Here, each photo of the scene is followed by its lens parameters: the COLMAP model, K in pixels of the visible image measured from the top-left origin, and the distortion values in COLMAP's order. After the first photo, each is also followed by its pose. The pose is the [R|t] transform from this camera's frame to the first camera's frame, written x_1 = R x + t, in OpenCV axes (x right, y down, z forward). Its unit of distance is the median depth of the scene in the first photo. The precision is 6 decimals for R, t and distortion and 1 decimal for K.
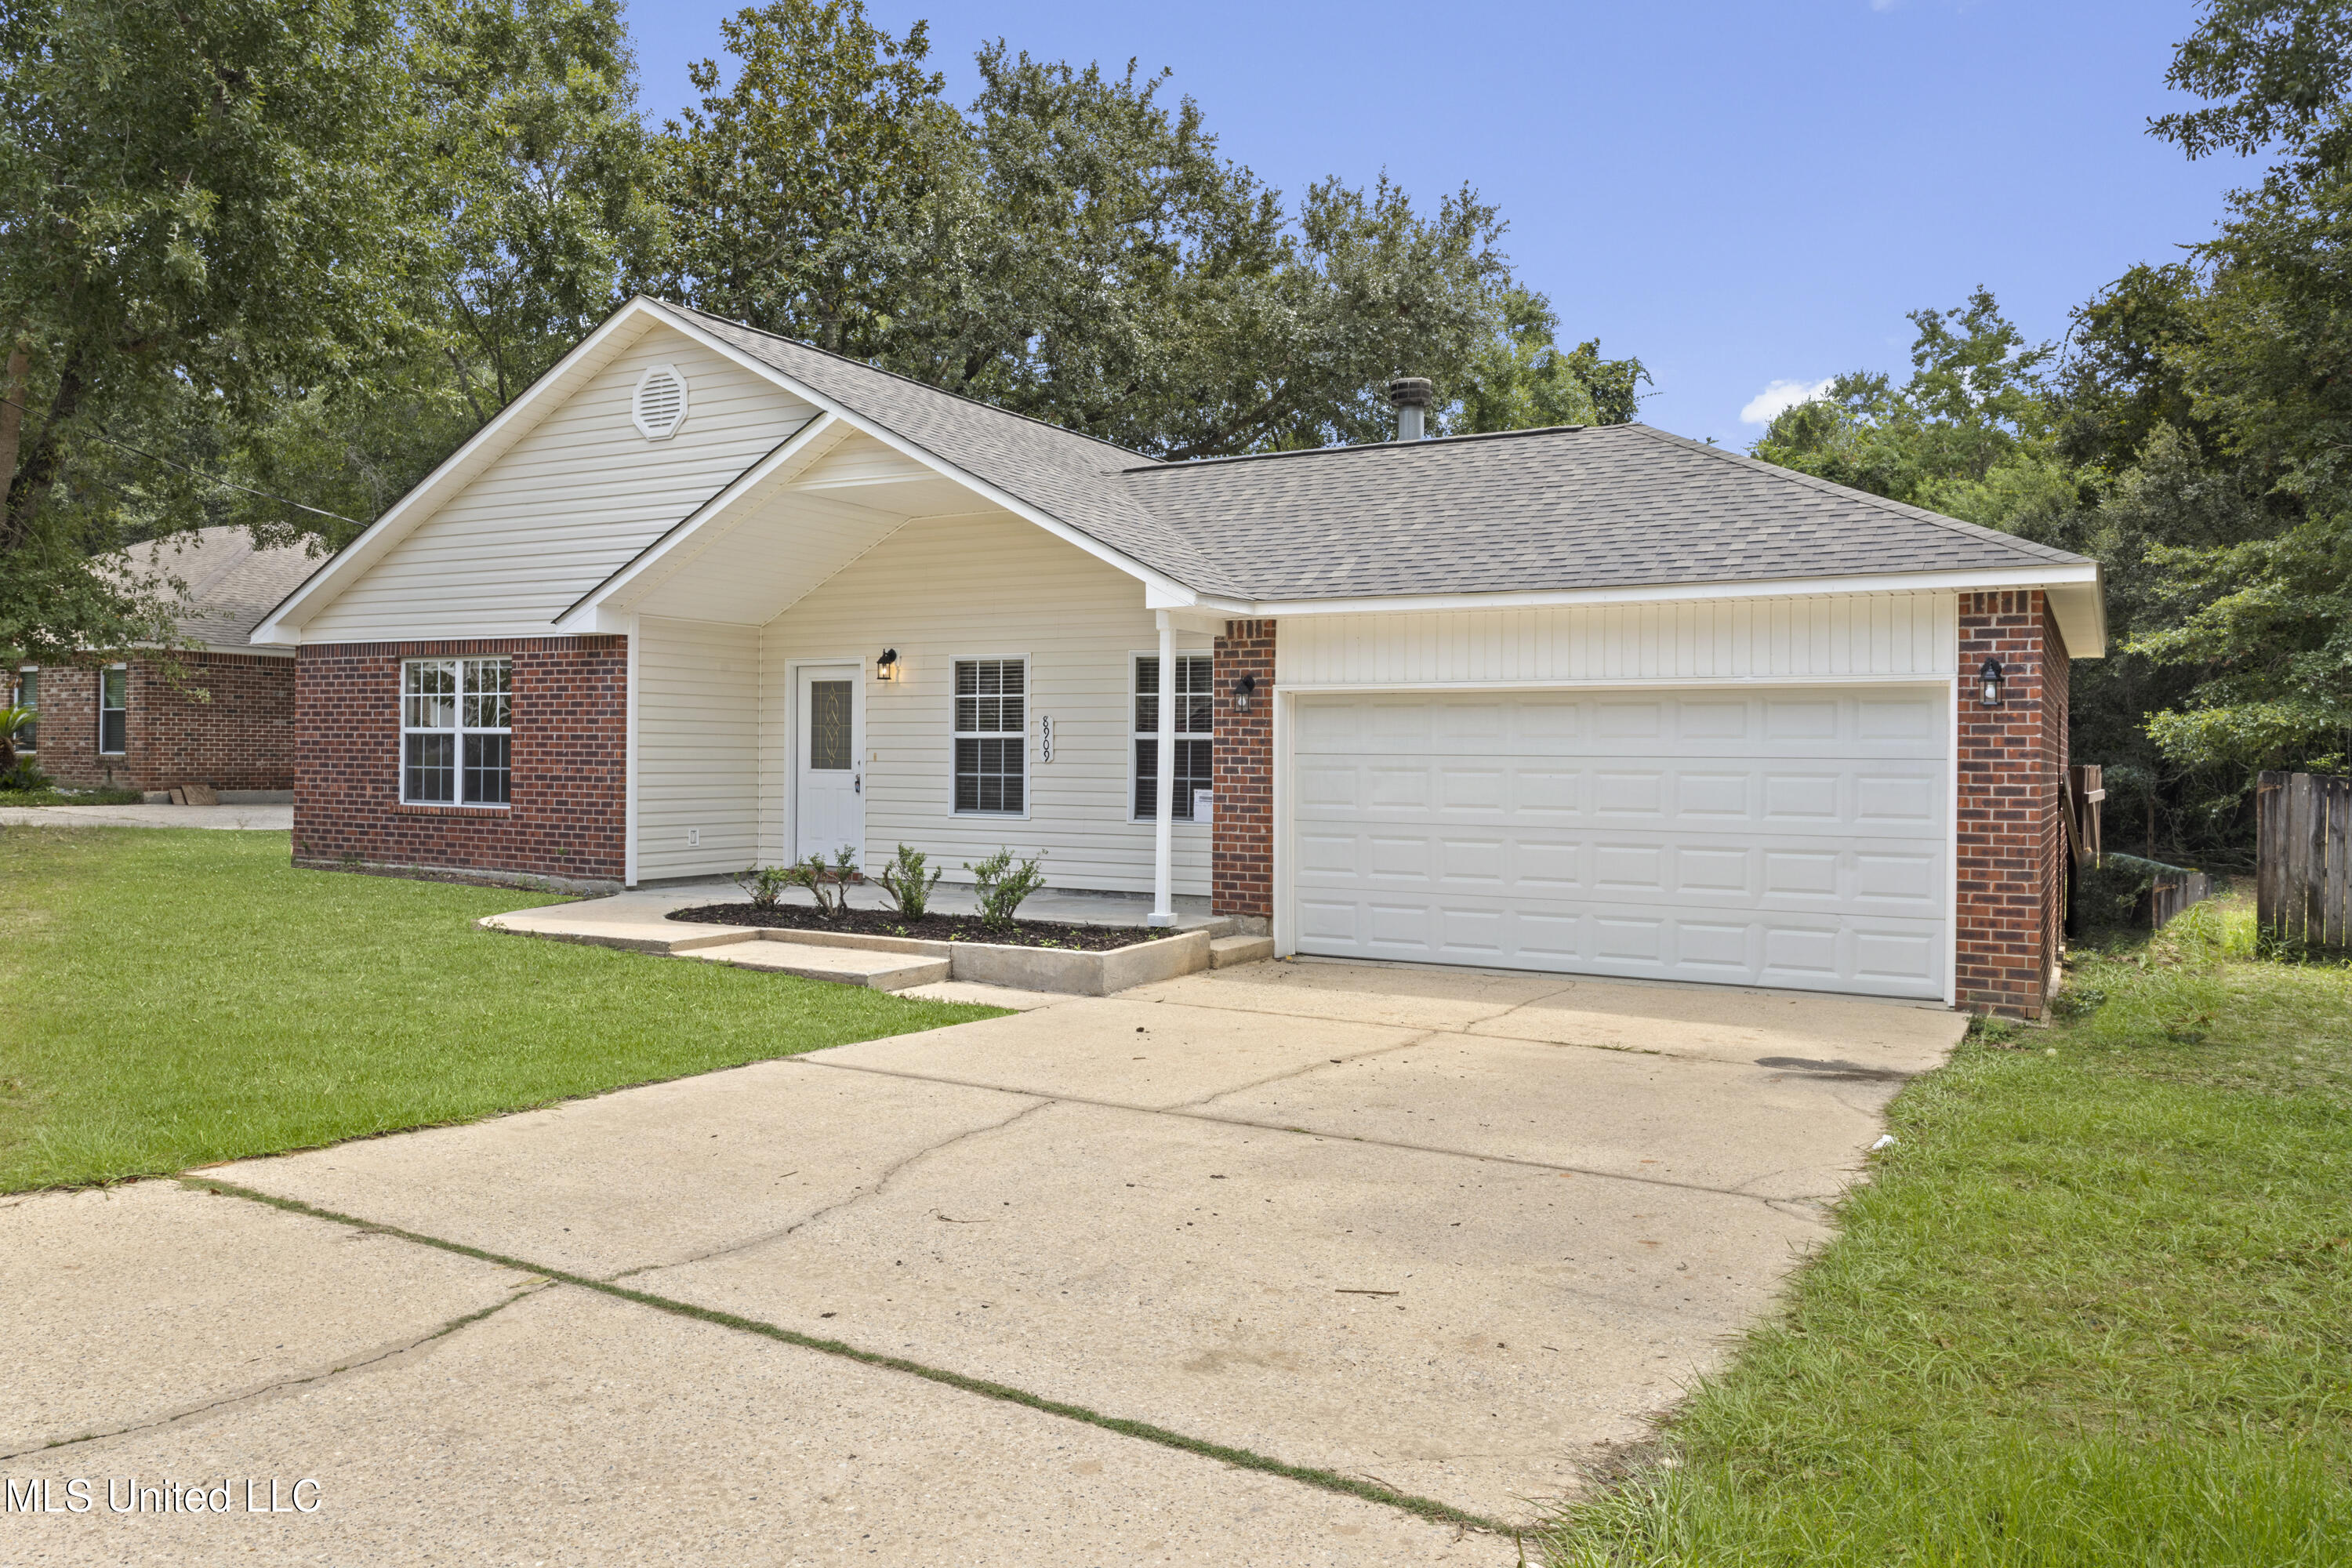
lens RADIAL K [[1685.3, 0, 1173.5], [0, 1685.3, 769.2], [0, 0, 1]] dist [0.007063, 0.001359]
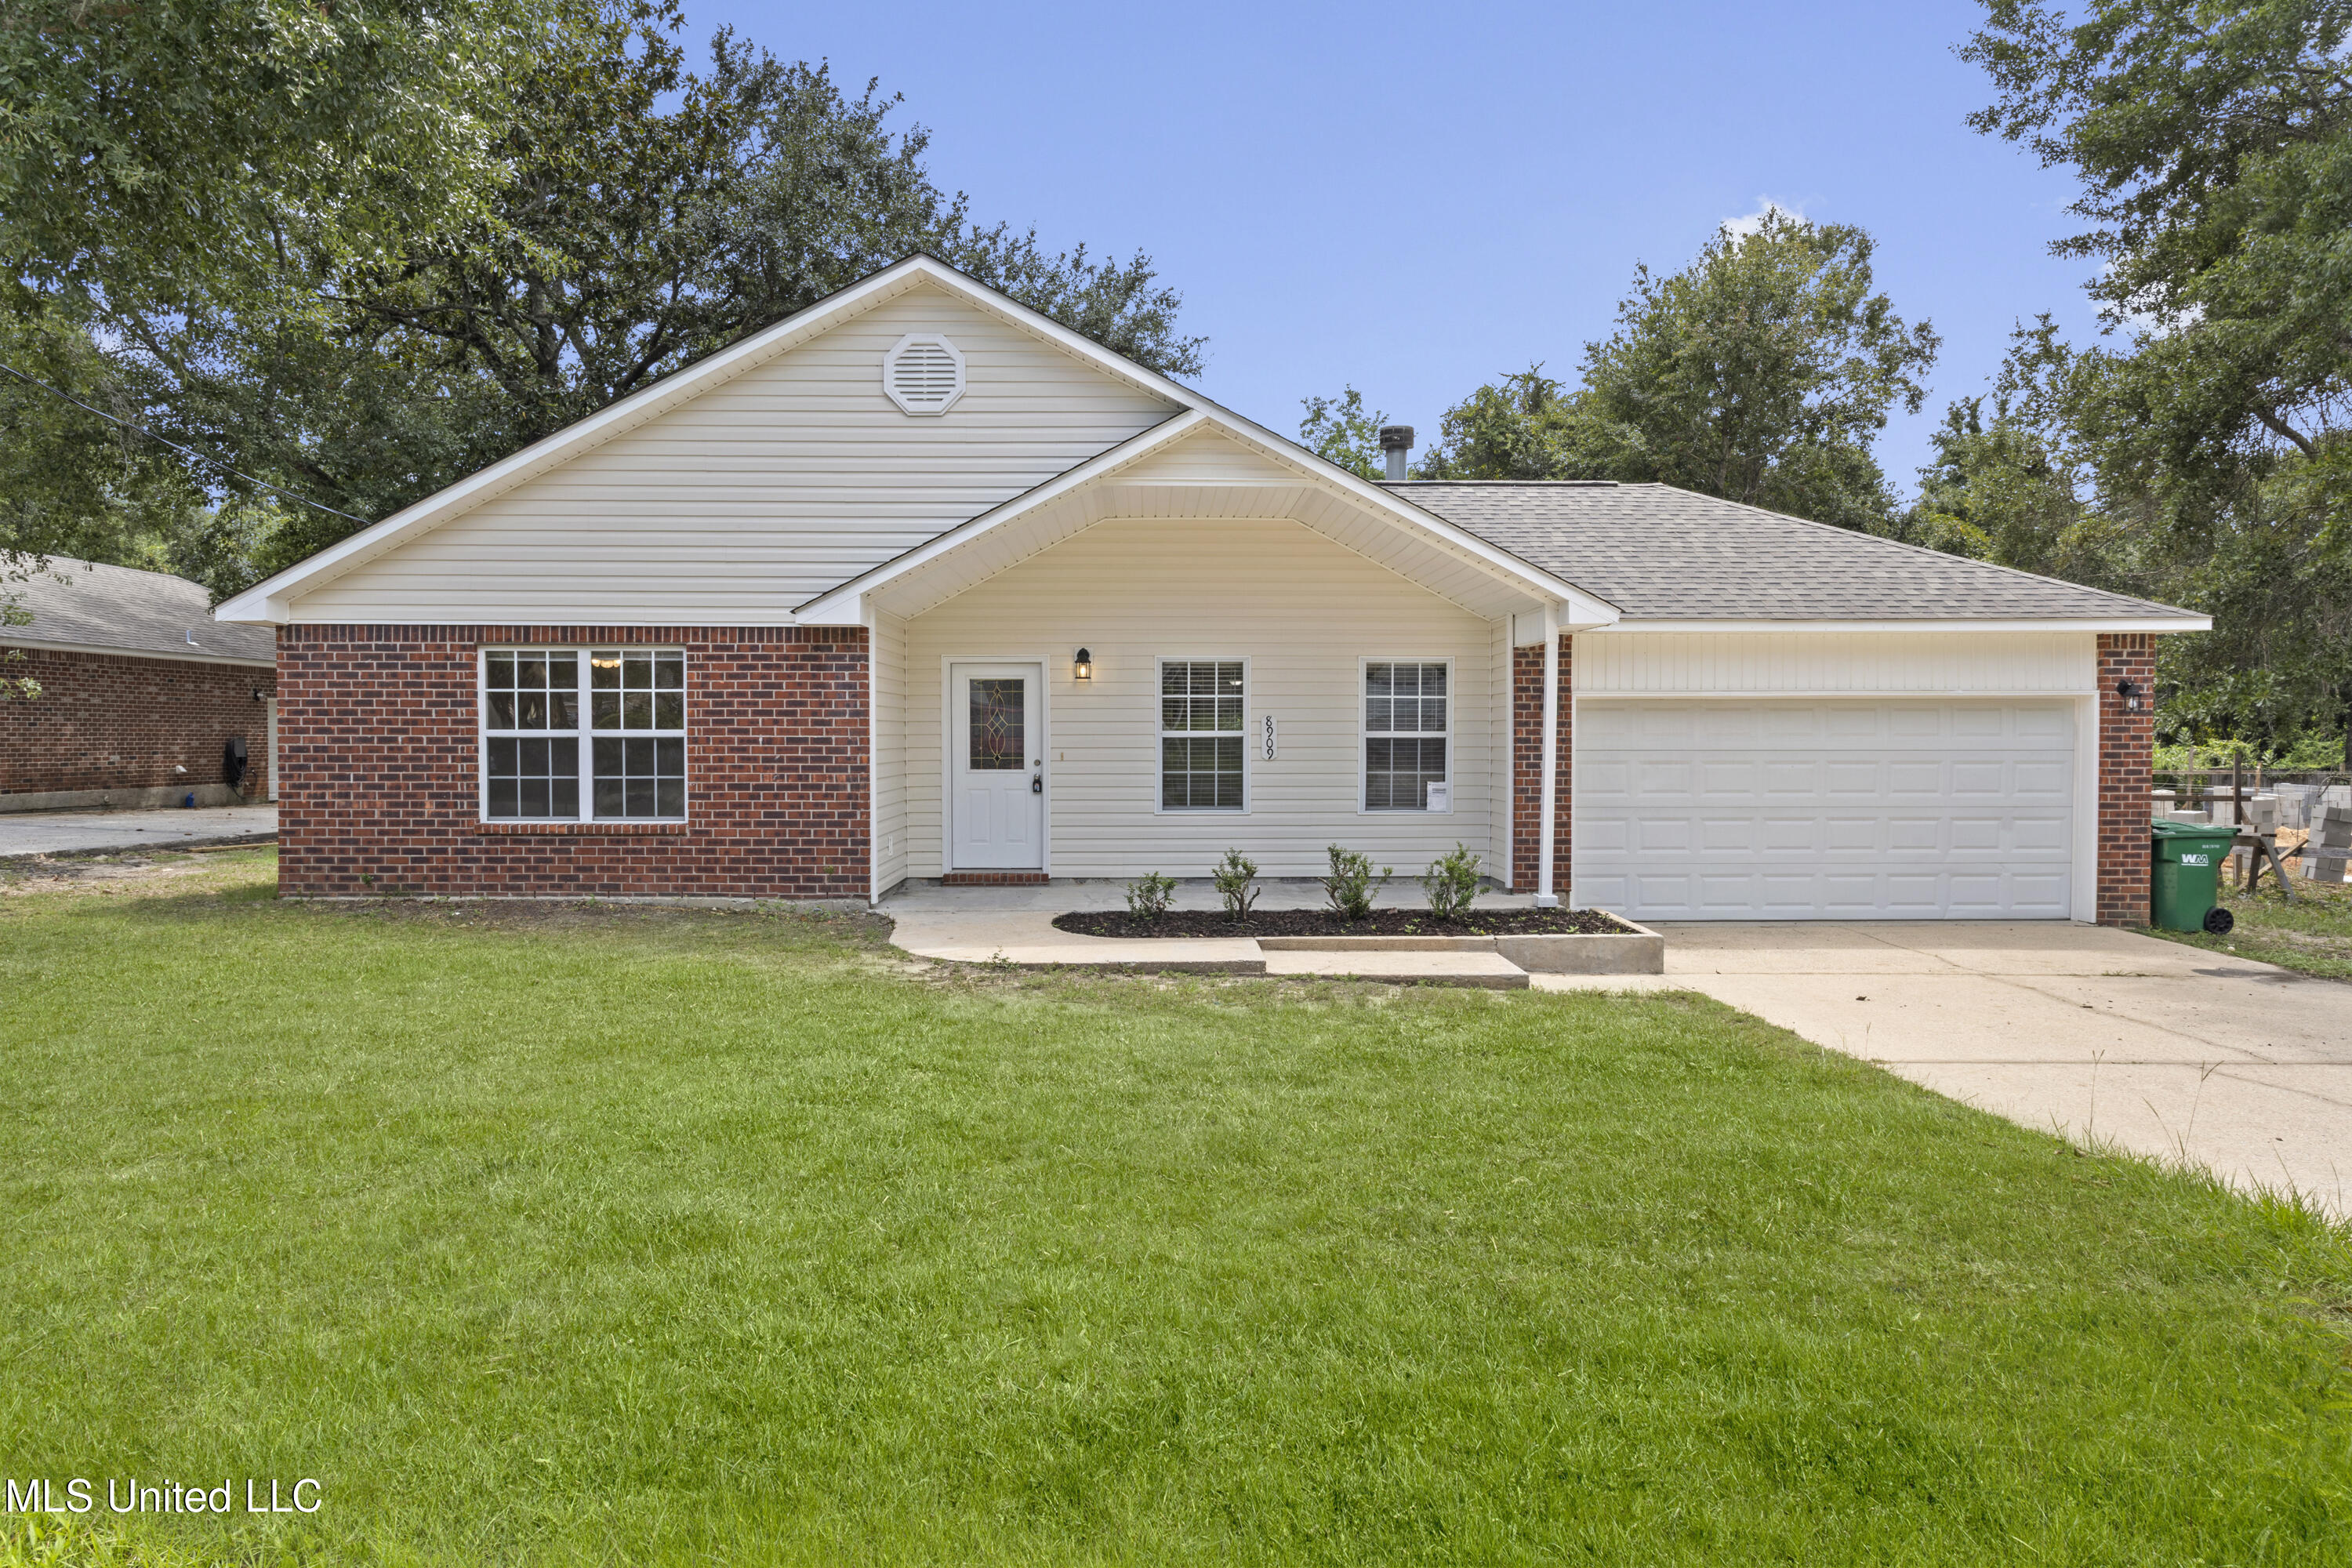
lens RADIAL K [[1423.3, 0, 1176.0], [0, 1423.3, 784.0], [0, 0, 1]] dist [-0.018029, 0.000138]
pose [[0.862141, -0.026305, 0.505985, -0.569707], [0.012640, 0.999457, 0.030422, -0.016581], [-0.506510, -0.019833, 0.862006, 0.256561]]
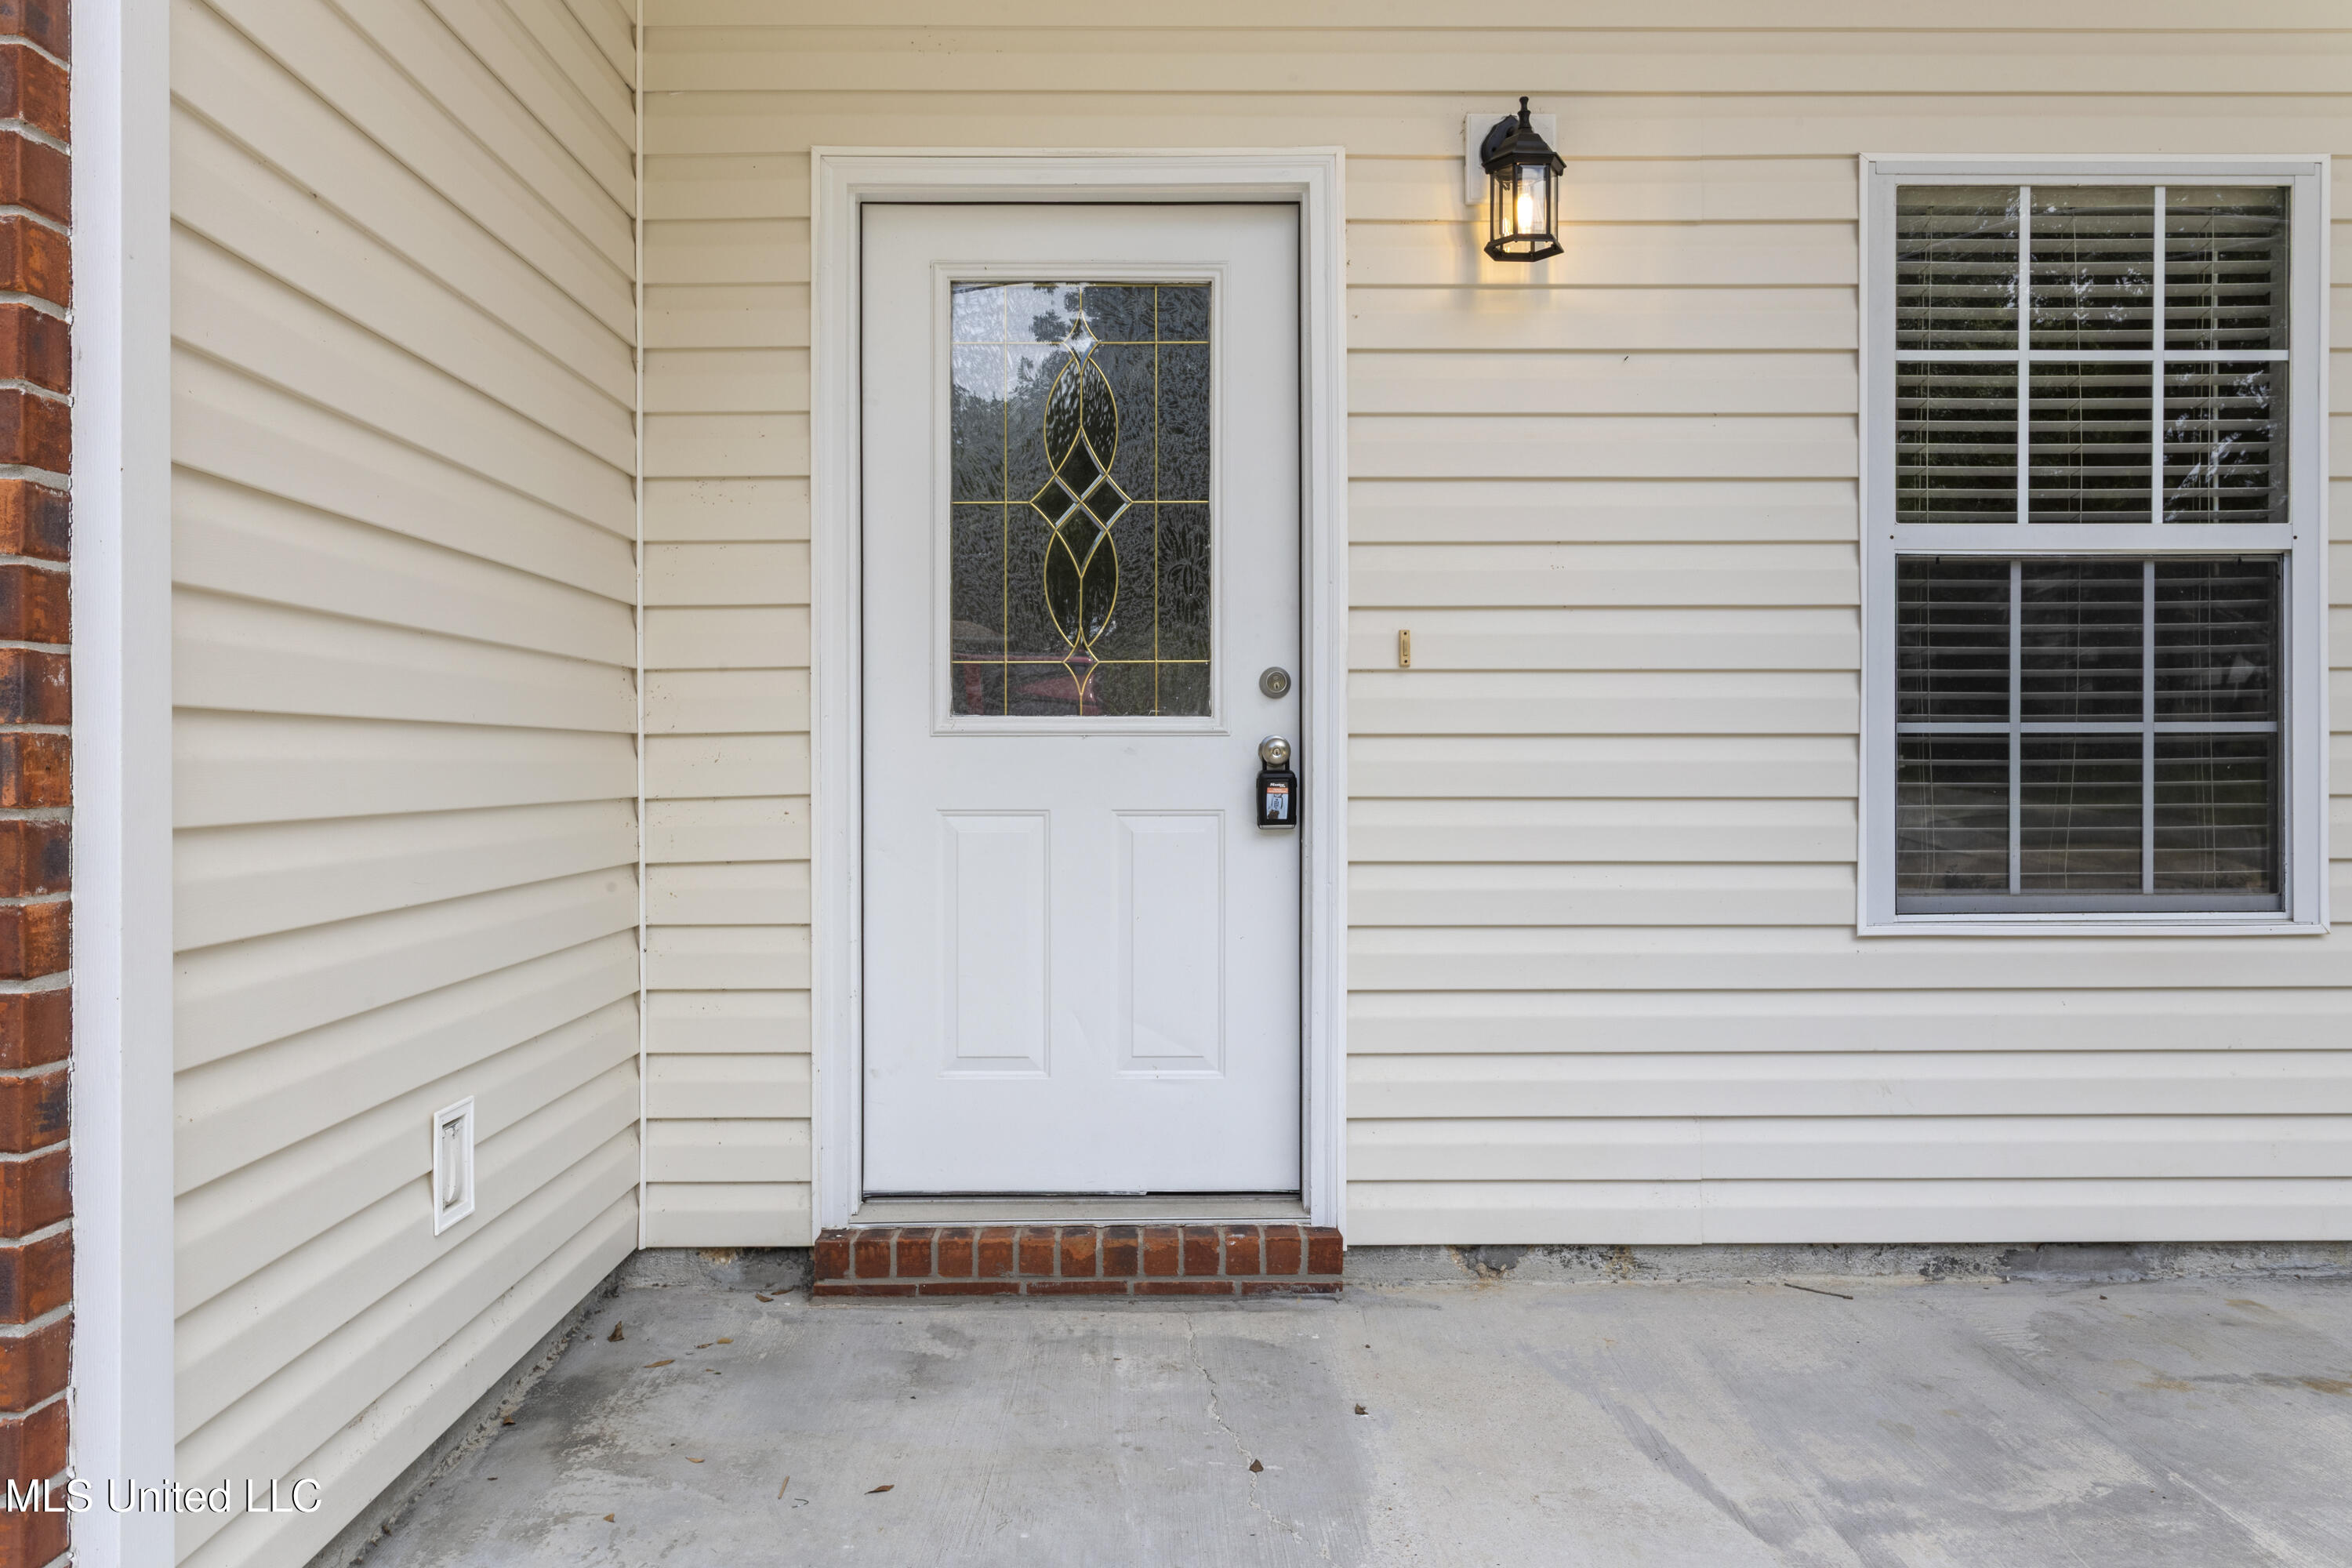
lens RADIAL K [[1685.3, 0, 1173.5], [0, 1685.3, 769.2], [0, 0, 1]] dist [0.007063, 0.001359]
pose [[0.865683, -0.015384, 0.500355, -0.317115], [0.014107, 0.999880, 0.006335, 0.005497], [-0.500393, 0.001574, 0.865797, 0.879948]]
